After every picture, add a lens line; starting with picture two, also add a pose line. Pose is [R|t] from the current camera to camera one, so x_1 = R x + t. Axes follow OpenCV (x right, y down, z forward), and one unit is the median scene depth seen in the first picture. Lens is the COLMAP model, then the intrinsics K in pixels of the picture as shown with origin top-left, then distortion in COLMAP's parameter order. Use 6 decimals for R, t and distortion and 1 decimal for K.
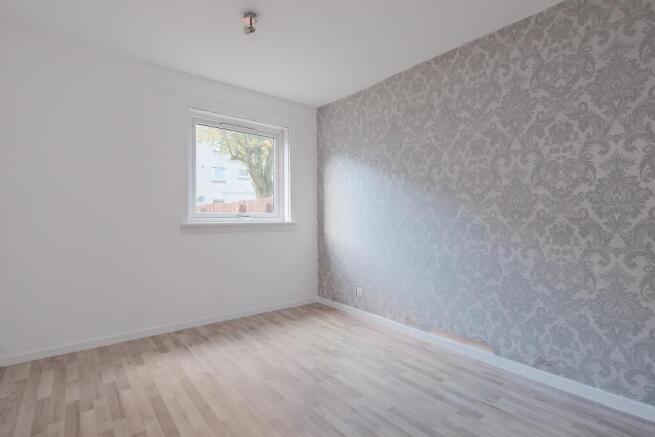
lens RADIAL K [[319.2, 0, 325.3], [0, 319.2, 218.2], [0, 0, 1]] dist [-0.003119, -0.002254]
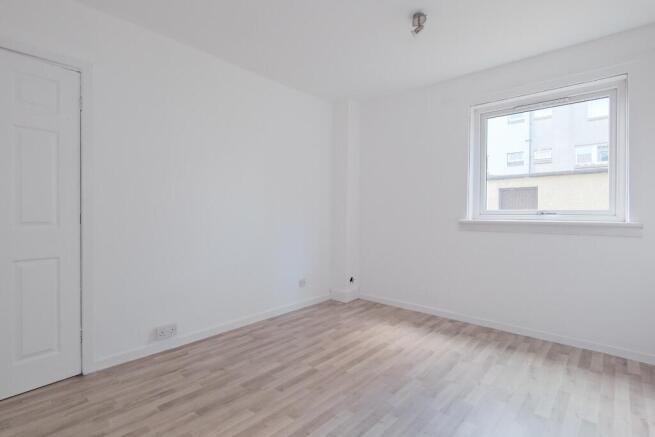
lens RADIAL K [[319.2, 0, 325.3], [0, 319.2, 218.2], [0, 0, 1]] dist [-0.003119, -0.002254]
pose [[0.157964, 0.012162, -0.987370, 0.515292], [-0.009747, 0.999895, 0.010757, 0.002526], [0.987397, 0.007925, 0.158066, 0.390865]]
